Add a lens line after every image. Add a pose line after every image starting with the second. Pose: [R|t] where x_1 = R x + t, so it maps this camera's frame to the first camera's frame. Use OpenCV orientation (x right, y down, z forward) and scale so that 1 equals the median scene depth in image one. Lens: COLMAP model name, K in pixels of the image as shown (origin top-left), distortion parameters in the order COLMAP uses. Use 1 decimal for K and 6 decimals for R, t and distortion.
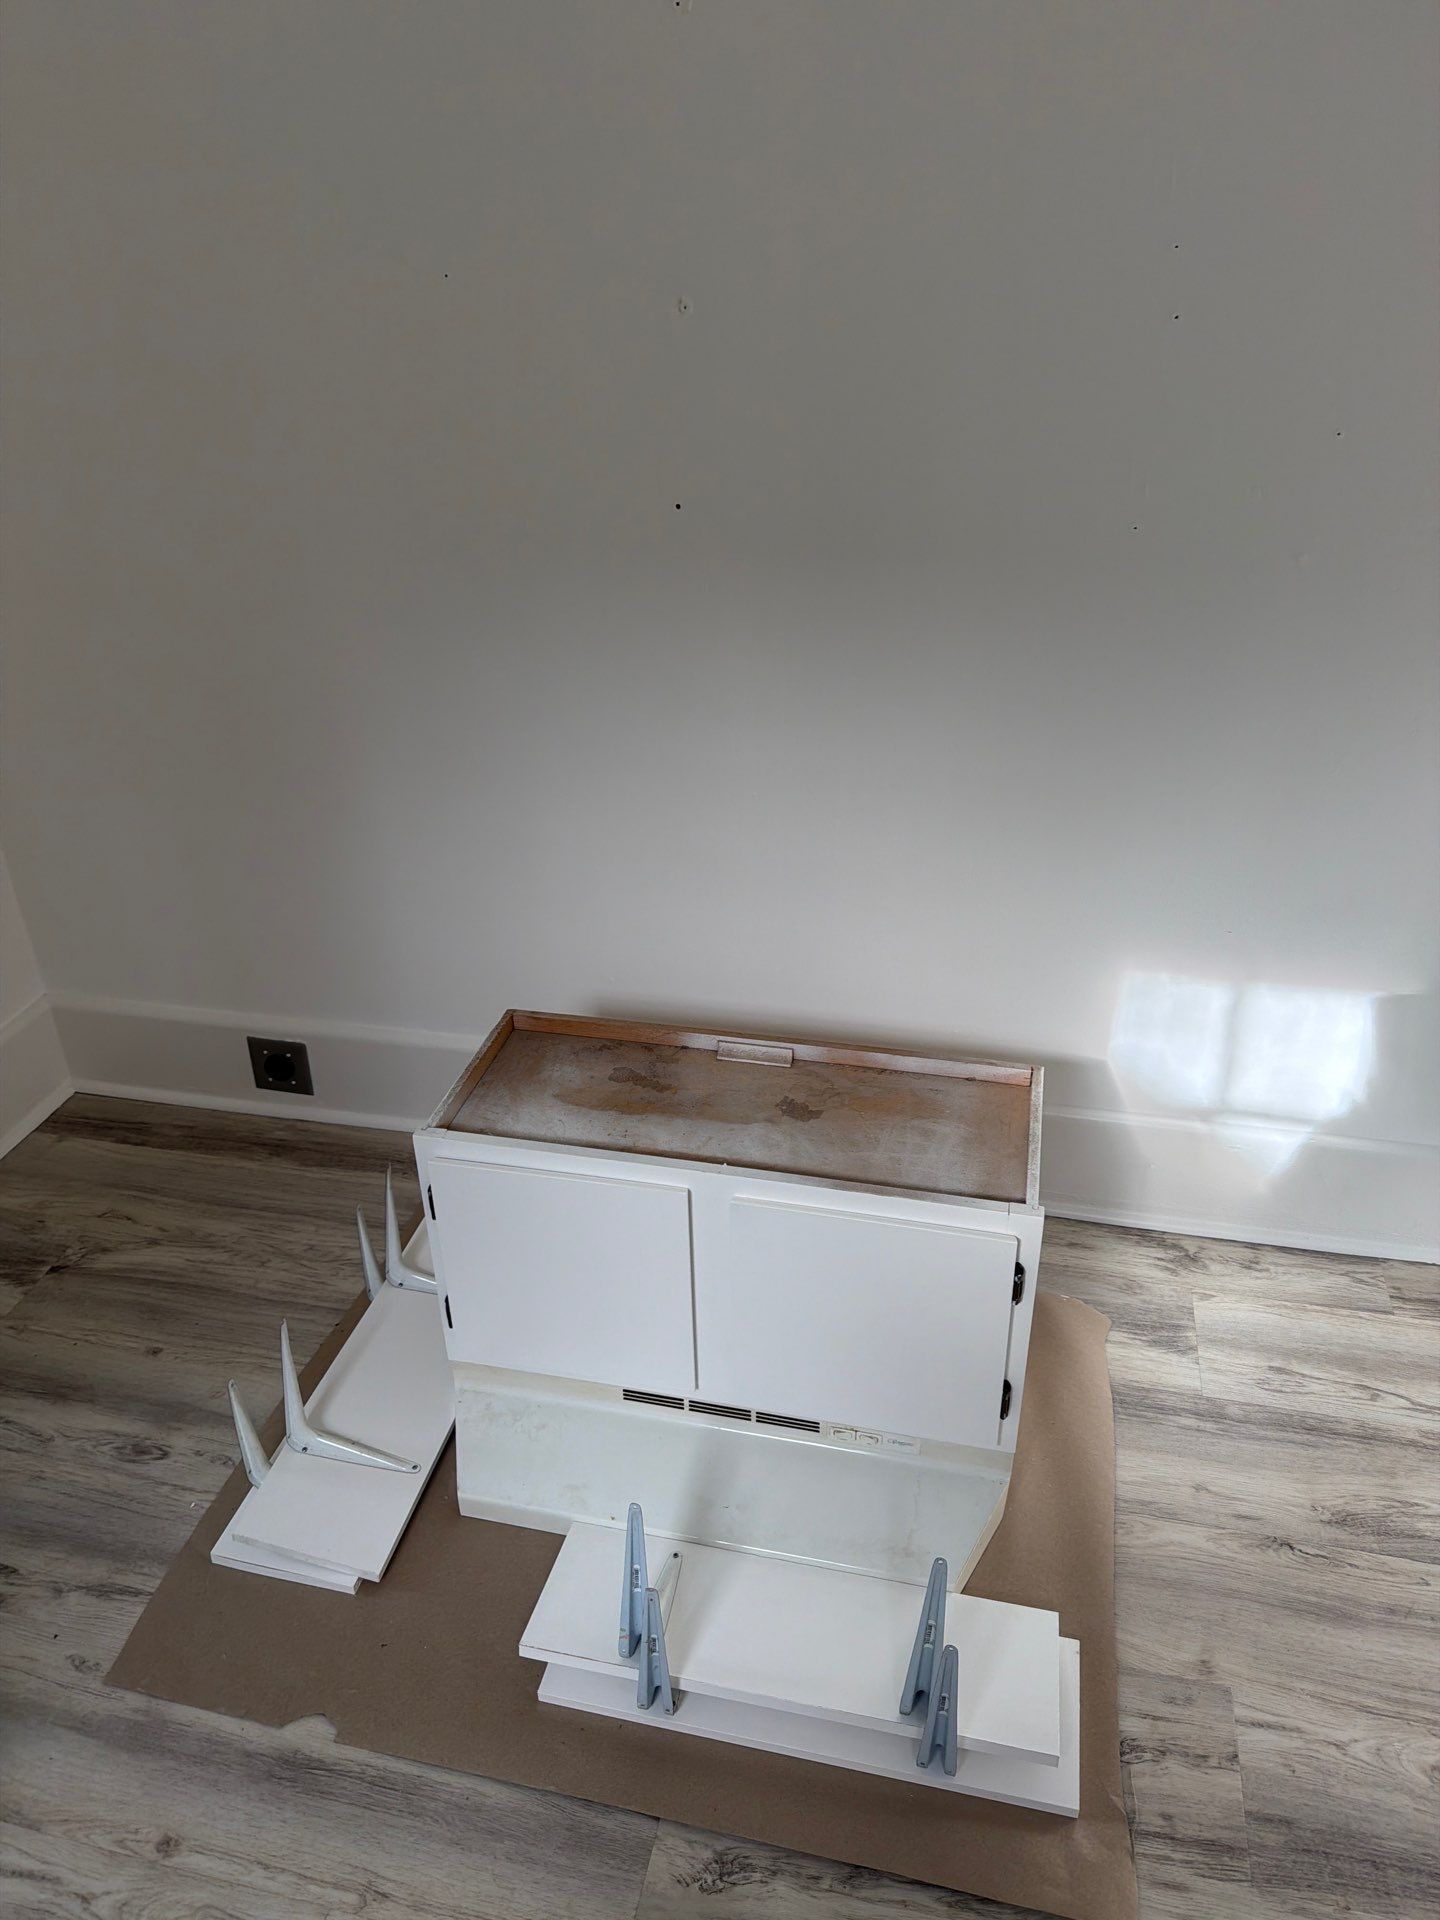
lens RADIAL K [[1357.0, 0, 715.9], [0, 1357.0, 948.9], [0, 0, 1]] dist [0.037390, -0.039026]
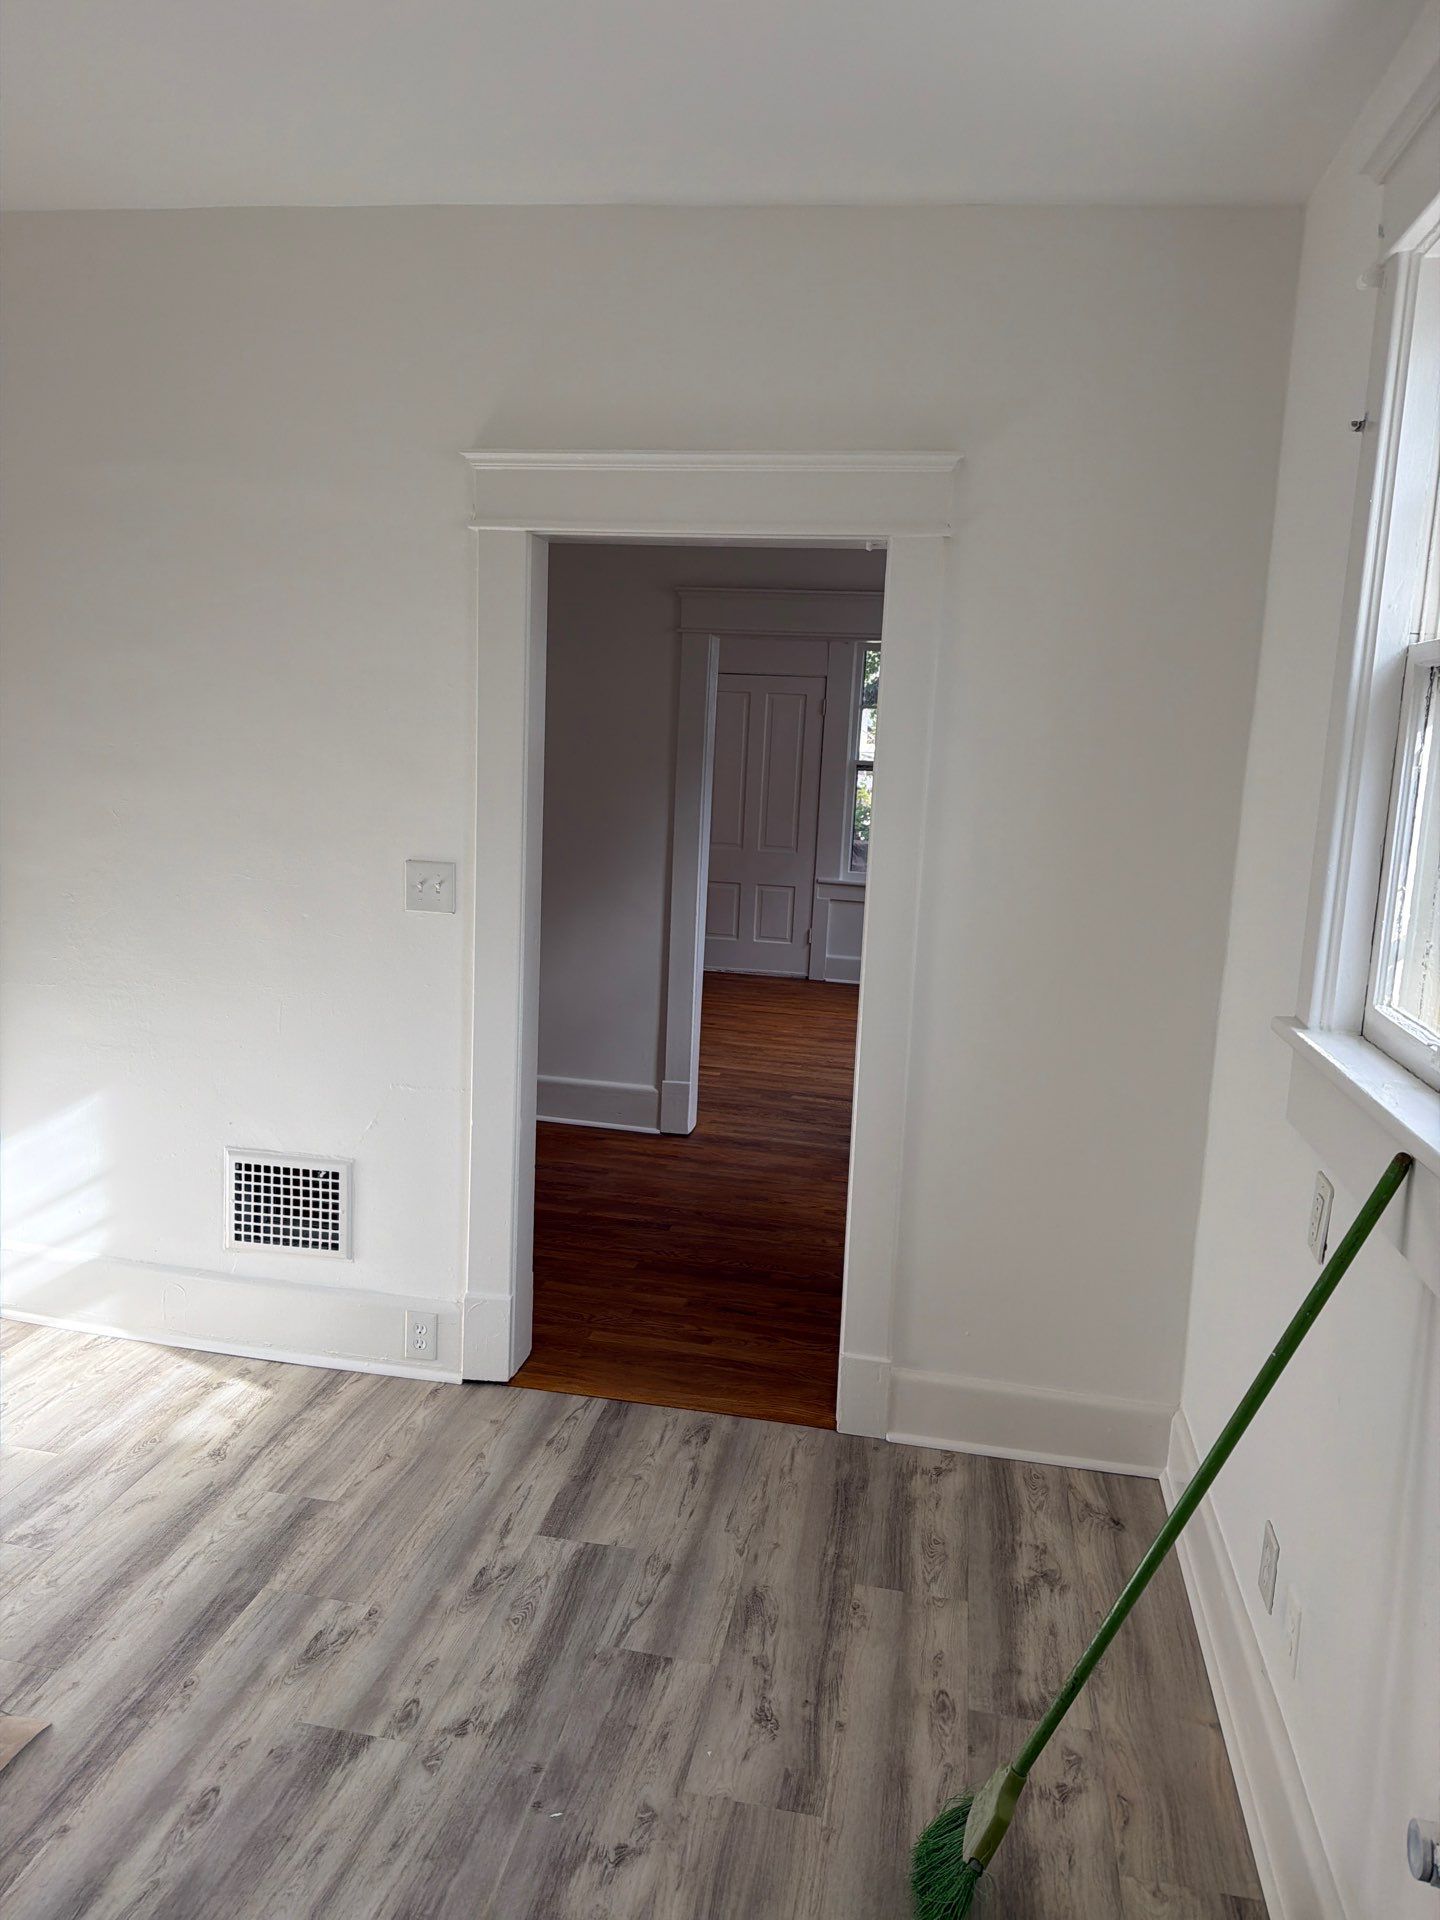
lens RADIAL K [[1357.0, 0, 715.2], [0, 1357.0, 957.5], [0, 0, 1]] dist [0.037390, -0.039026]
pose [[-0.047084, -0.136720, 0.989490, -0.883681], [0.436448, 0.888213, 0.143495, 0.012723], [-0.898497, 0.438617, 0.017851, -0.106839]]
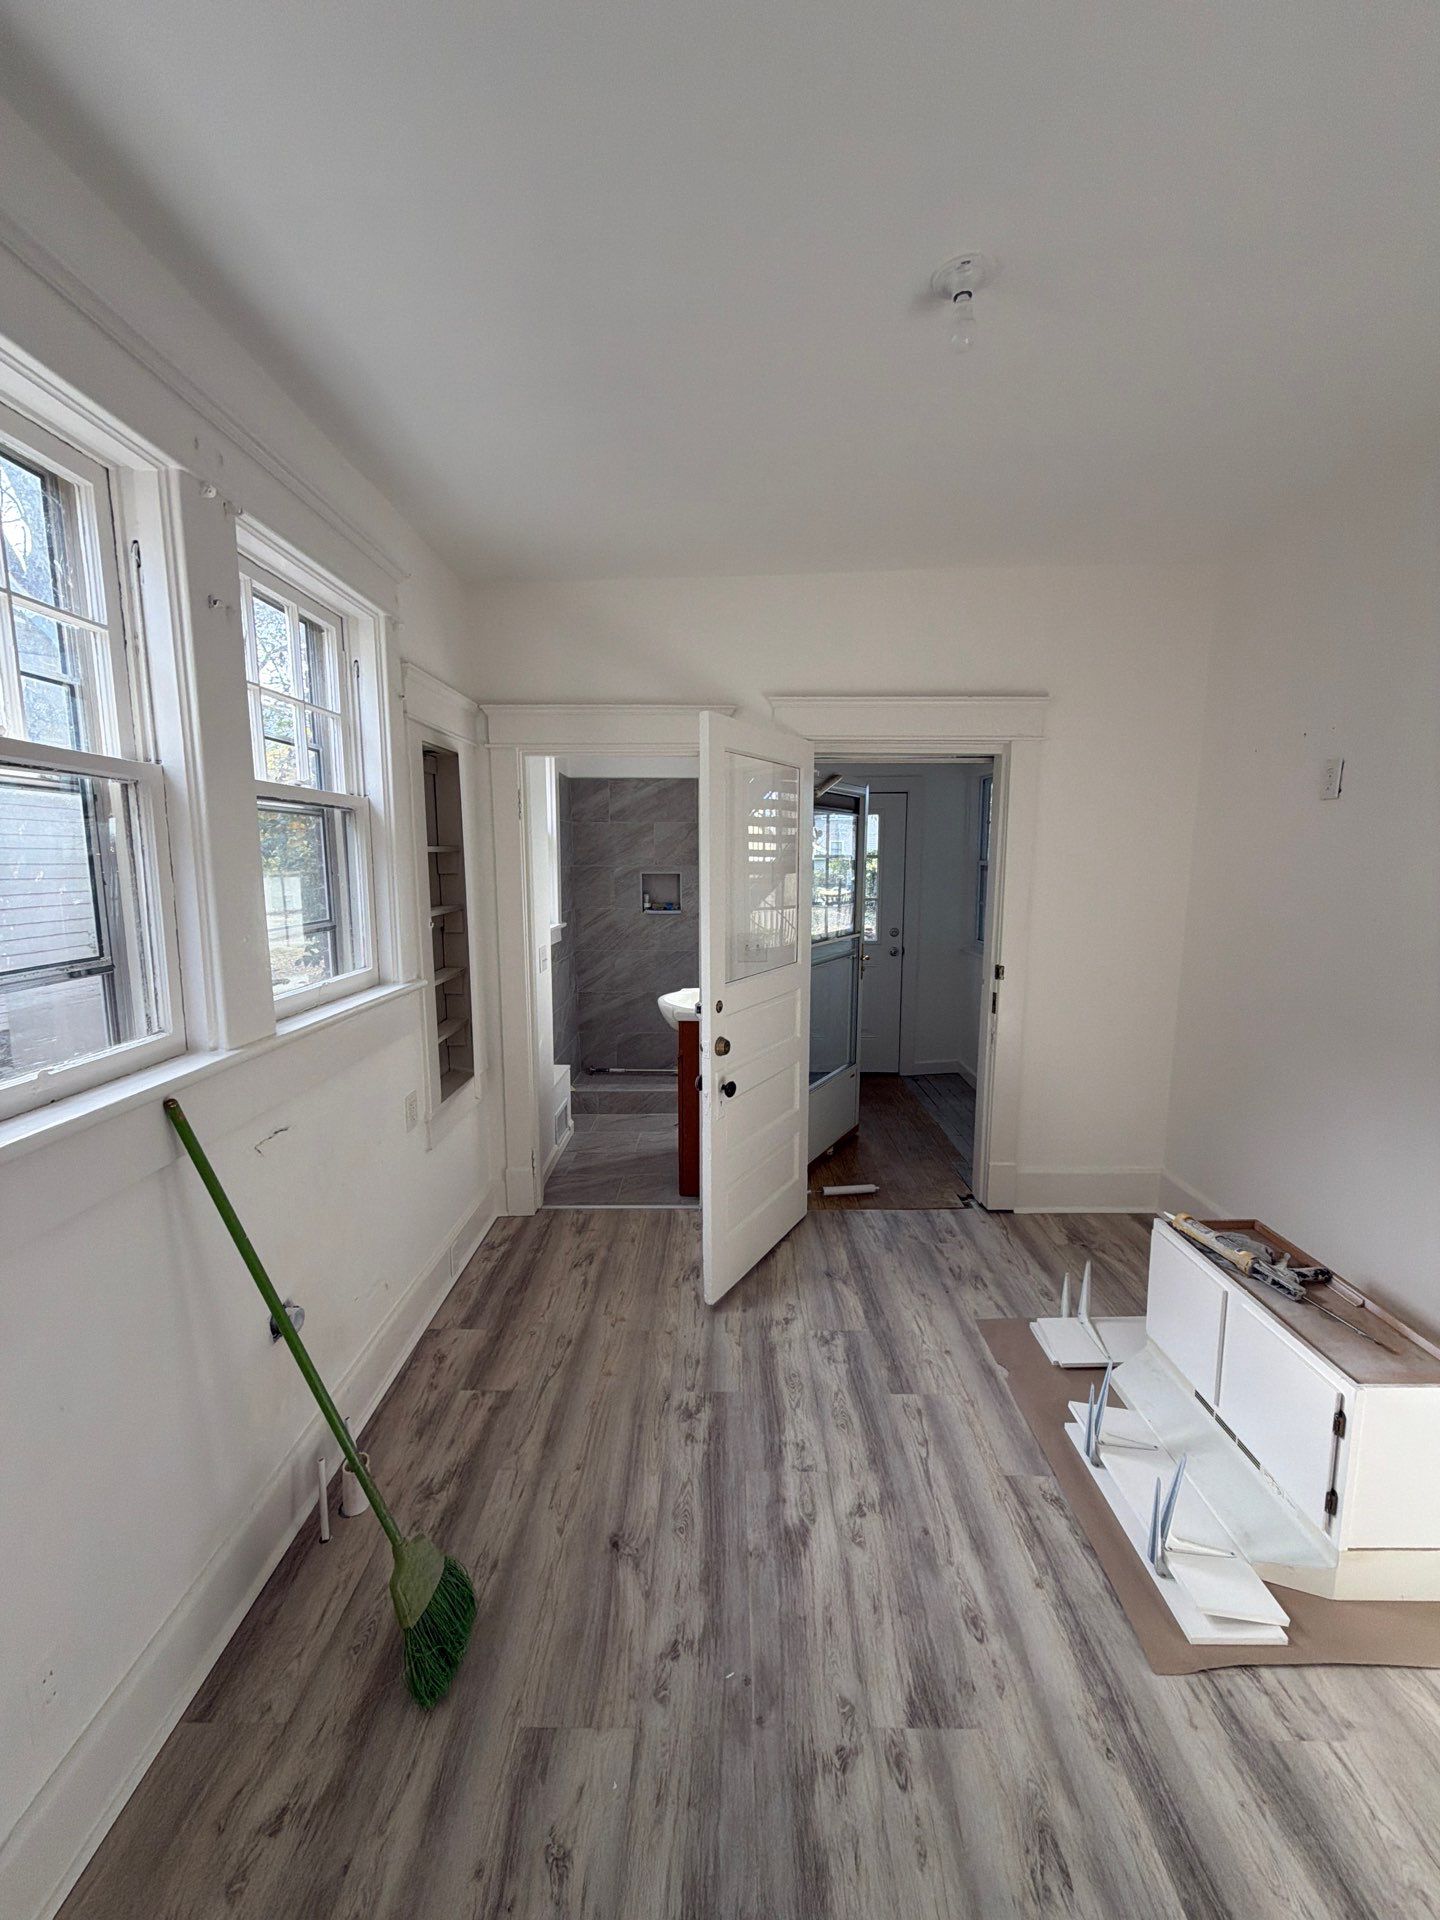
lens RADIAL K [[762.7, 0, 721.5], [0, 762.7, 964.4], [0, 0, 1]] dist [-0.001176, 0.000078]
pose [[0.217562, 0.157190, -0.963306, 0.780654], [-0.467430, 0.883189, 0.038548, 0.039100], [0.856840, 0.441892, 0.265624, -0.222641]]
